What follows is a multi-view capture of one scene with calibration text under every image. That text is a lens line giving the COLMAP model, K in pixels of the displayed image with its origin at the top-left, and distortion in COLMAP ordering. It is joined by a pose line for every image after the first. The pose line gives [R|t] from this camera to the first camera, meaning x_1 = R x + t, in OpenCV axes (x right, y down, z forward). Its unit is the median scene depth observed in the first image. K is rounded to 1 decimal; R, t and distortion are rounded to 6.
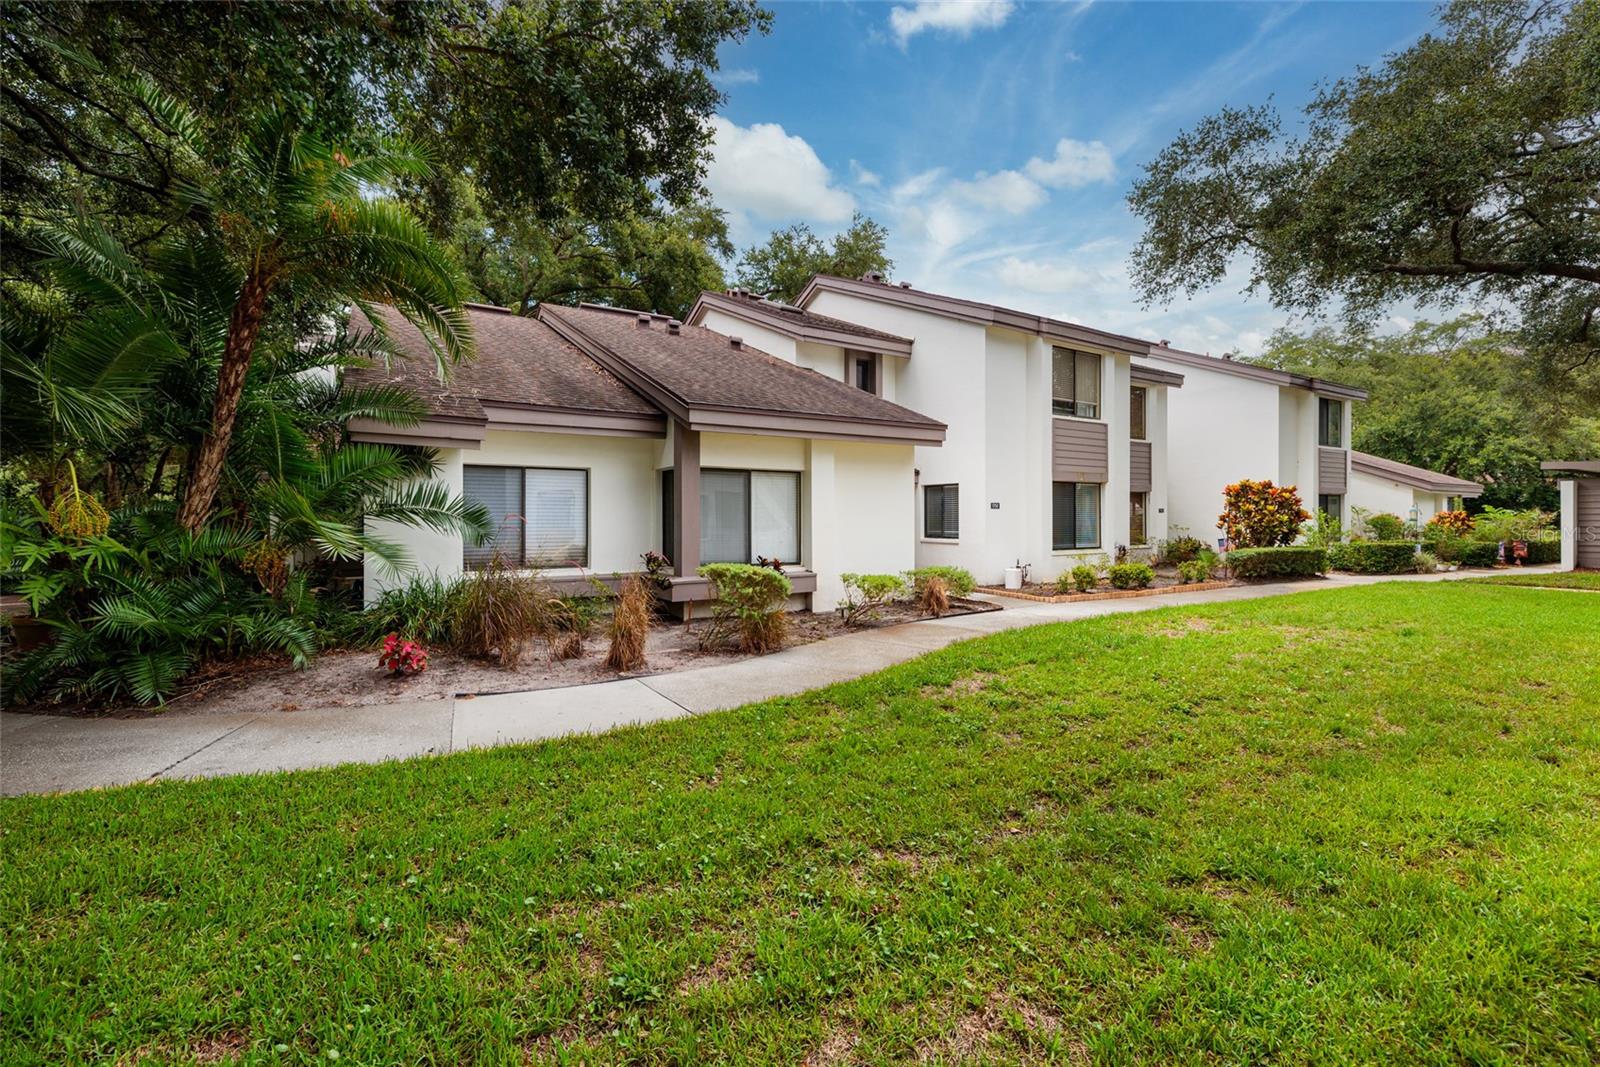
lens RADIAL K [[695.6, 0, 802.5], [0, 695.6, 523.2], [0, 0, 1]] dist [0.008858, 0.000026]
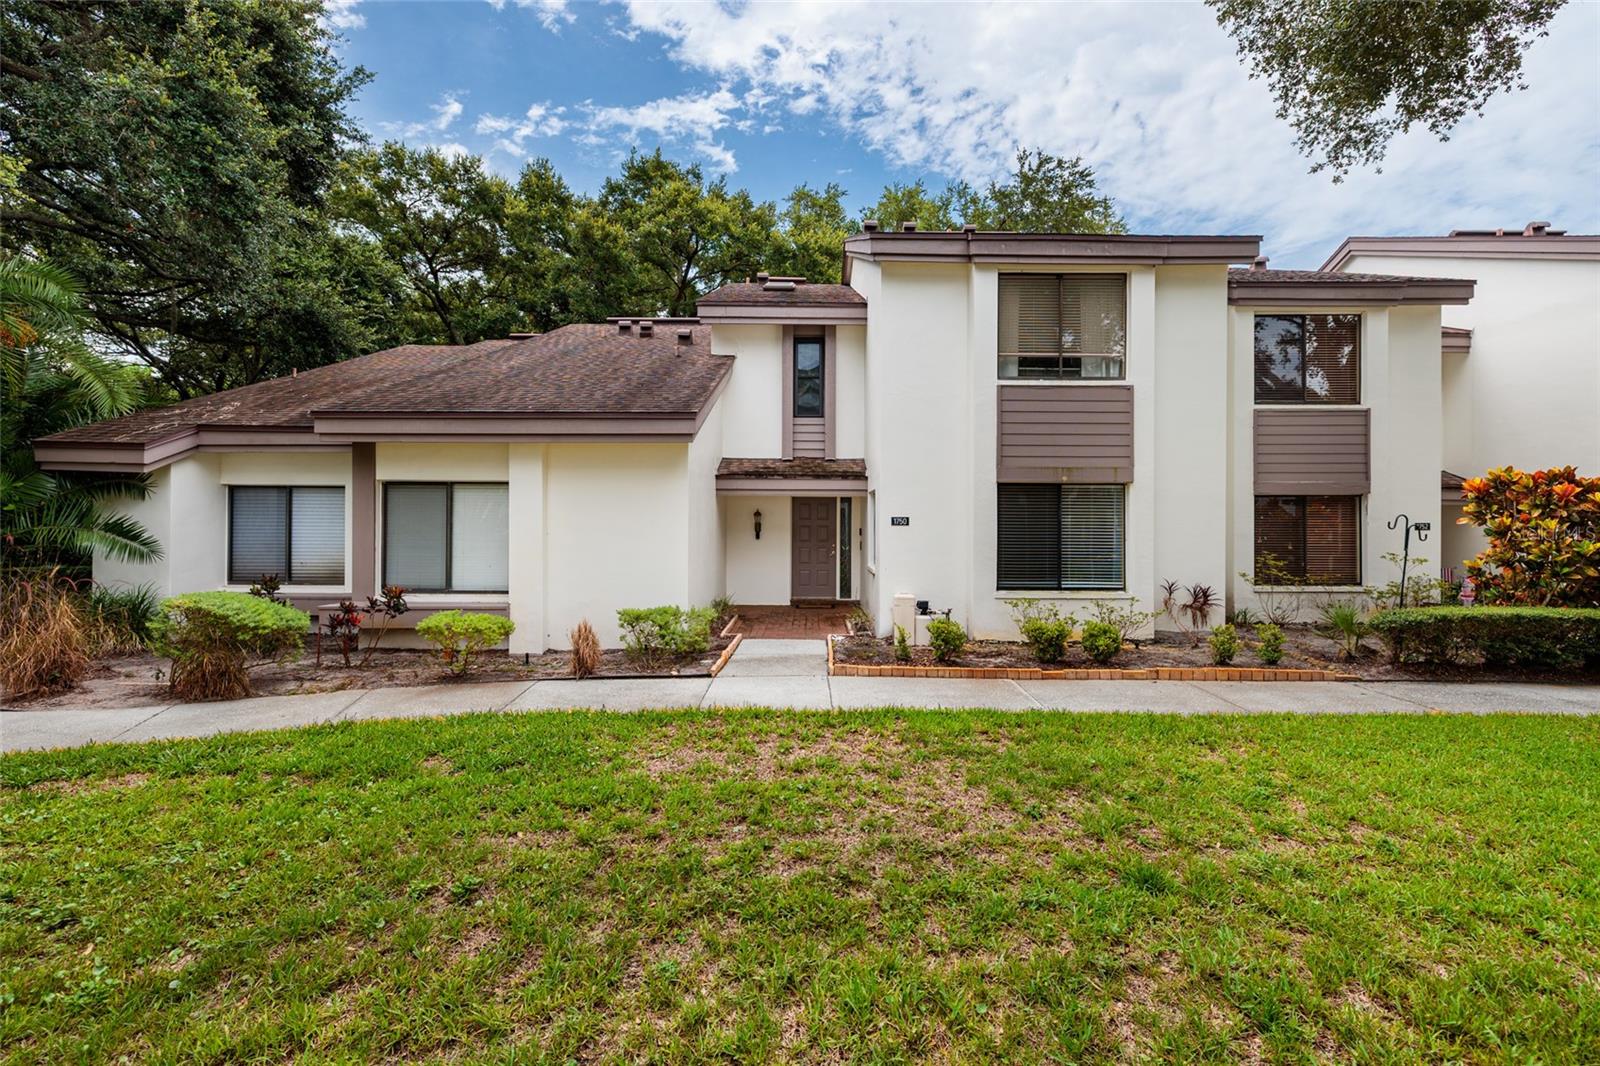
lens RADIAL K [[698.3, 0, 803.7], [0, 698.3, 525.1], [0, 0, 1]] dist [0.008969, -0.000157]
pose [[0.846137, 0.005117, -0.532940, 0.532530], [-0.010314, 0.999924, -0.006774, -0.014754], [0.532865, 0.011229, 0.846126, 0.342902]]
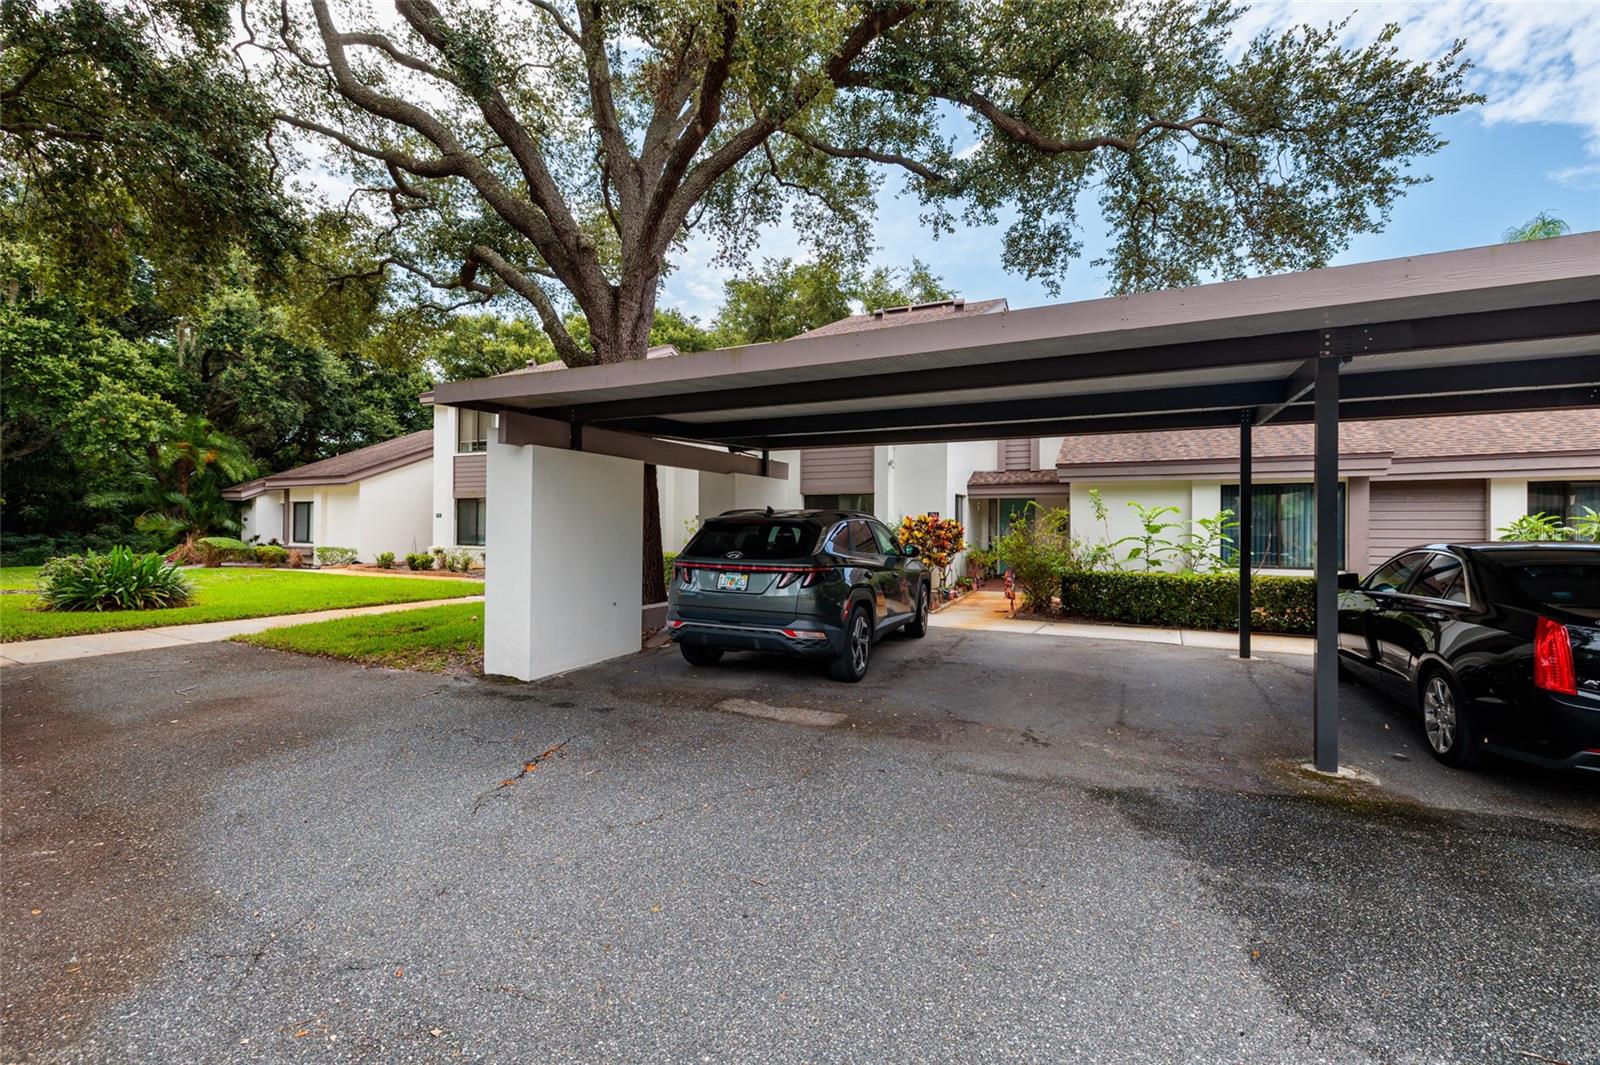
lens RADIAL K [[688.3, 0, 795.6], [0, 688.3, 524.6], [0, 0, 1]] dist [0.002909, -0.000074]
pose [[0.528727, 0.002109, -0.848789, 1.929299], [-0.013368, 0.999894, -0.005843, -0.005659], [0.848686, 0.014436, 0.528699, 0.810625]]
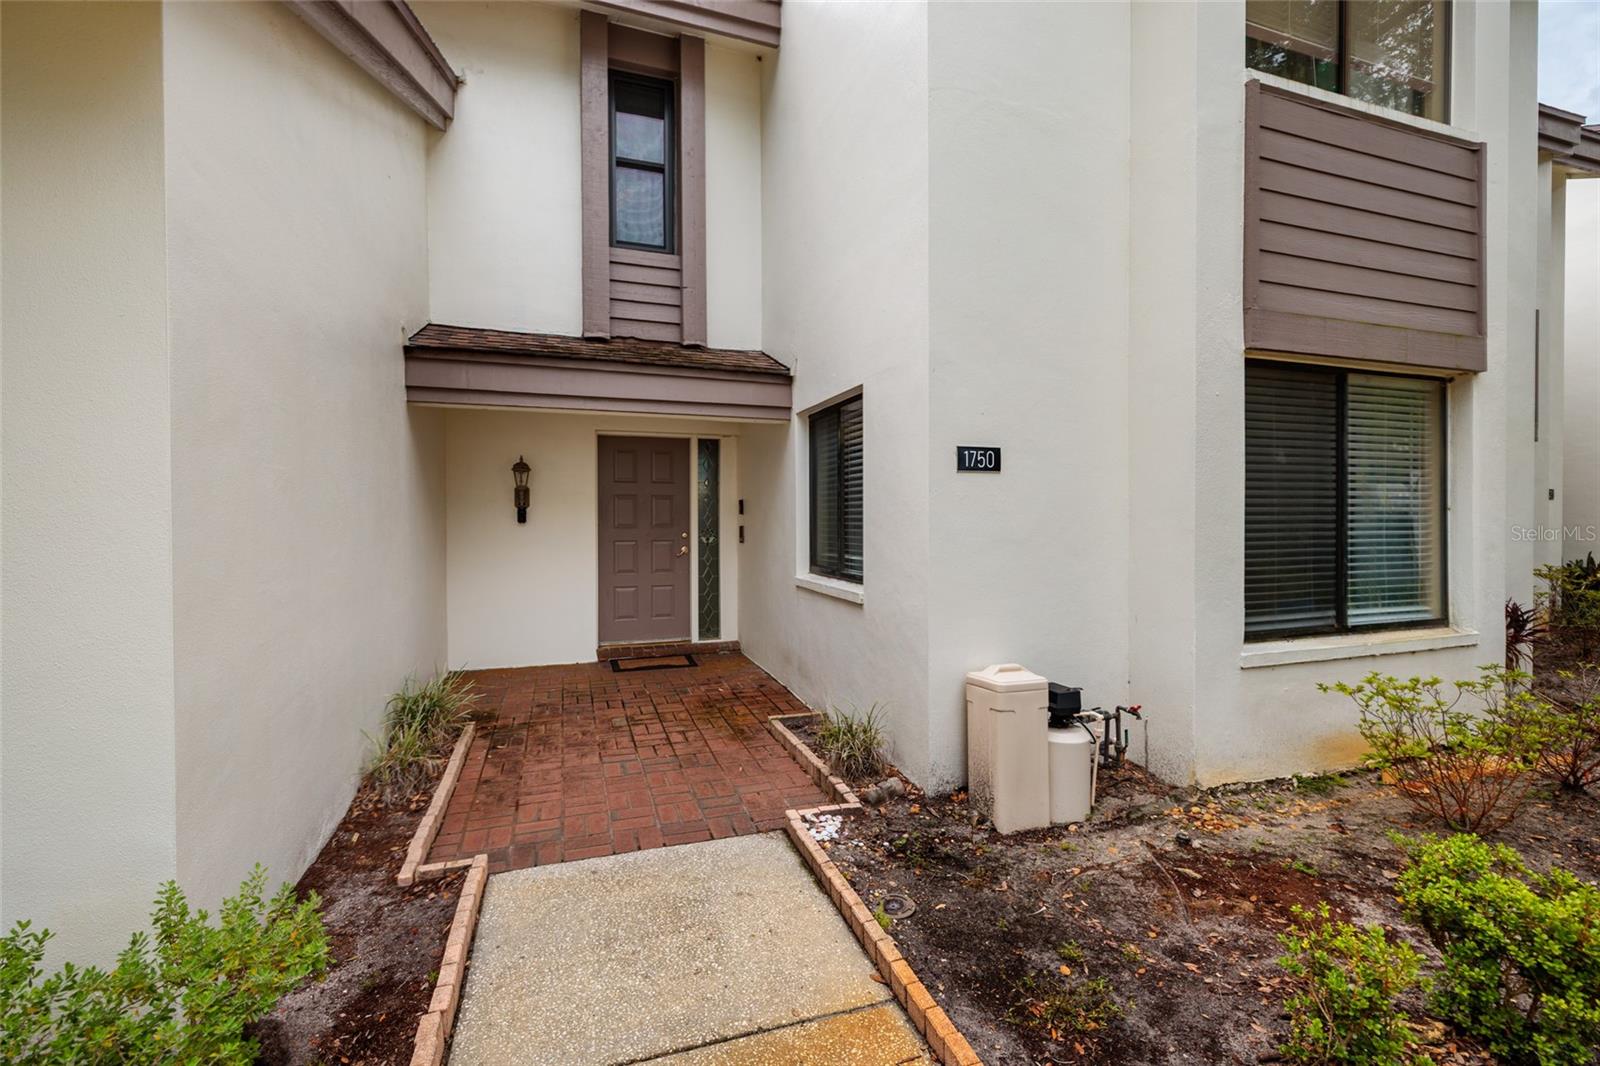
lens RADIAL K [[688.3, 0, 795.6], [0, 688.3, 525.1], [0, 0, 1]] dist [0.002909, -0.000074]
pose [[0.974321, 0.001463, -0.225158, 0.253991], [-0.000595, 0.999992, 0.003921, -0.003052], [0.225162, -0.003687, 0.974314, 0.710422]]
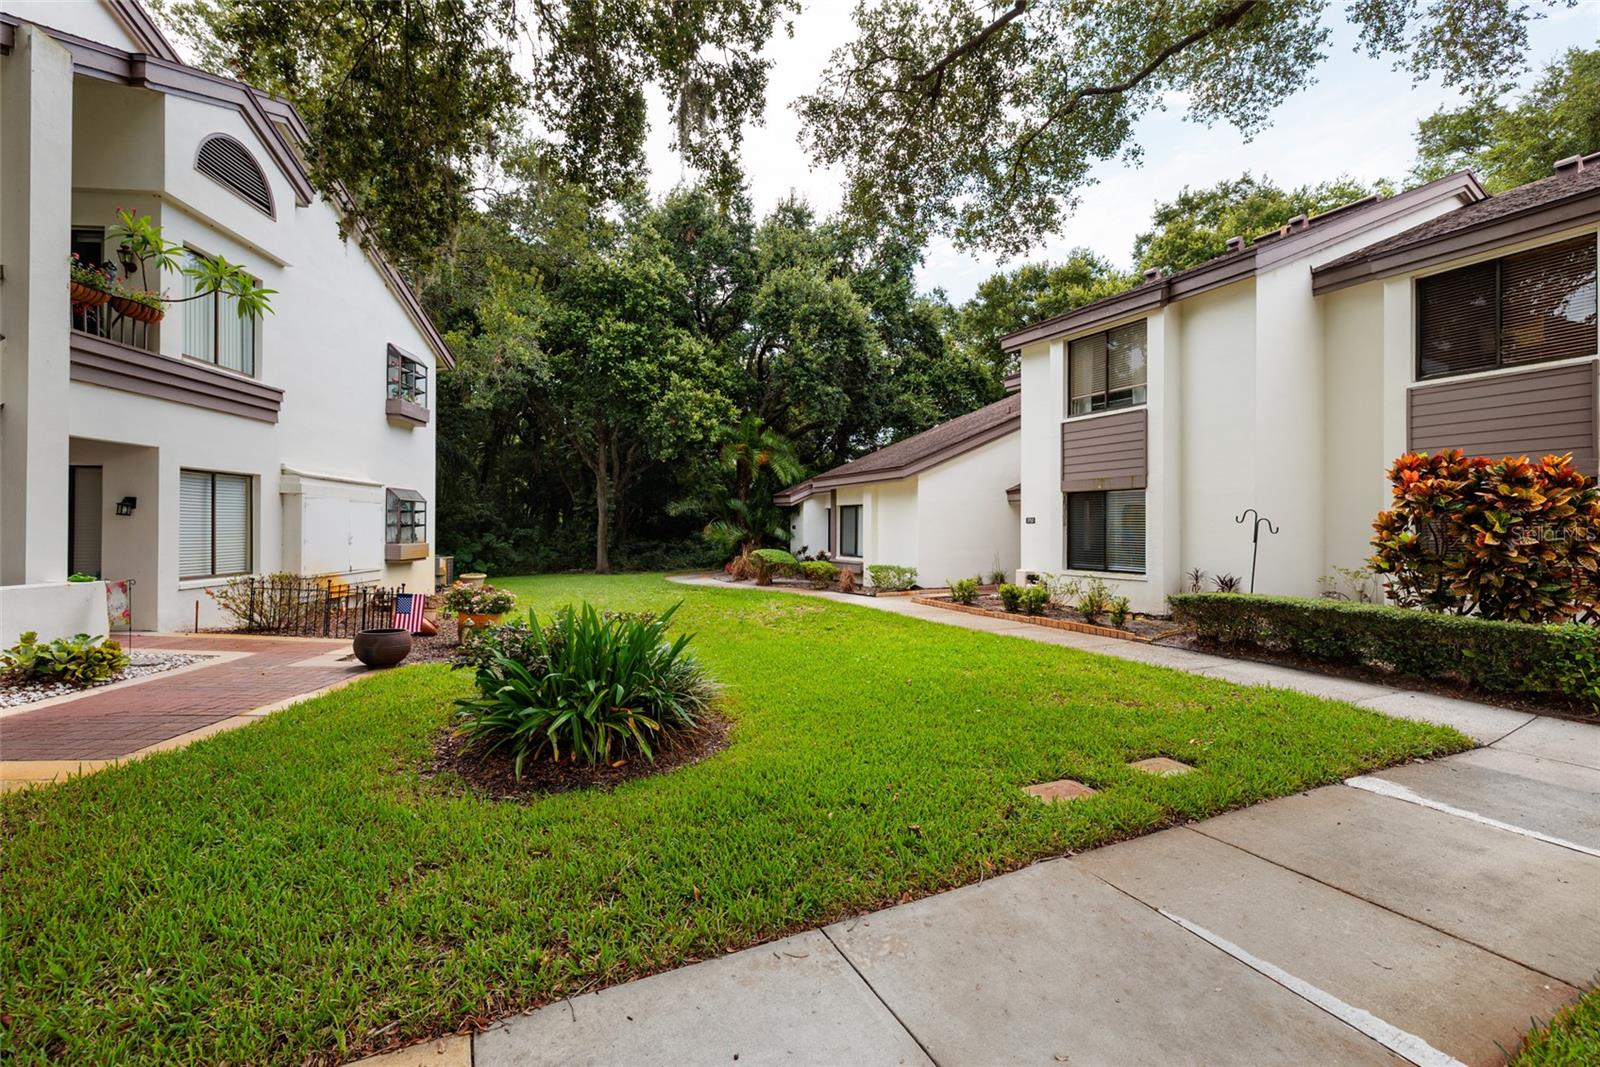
lens RADIAL K [[698.3, 0, 803.7], [0, 698.3, 525.6], [0, 0, 1]] dist [0.008969, -0.000157]
pose [[-0.099647, -0.000722, -0.995023, 1.252598], [-0.007735, 0.999970, 0.000049, -0.014498], [0.994993, 0.007701, -0.099649, 0.727350]]
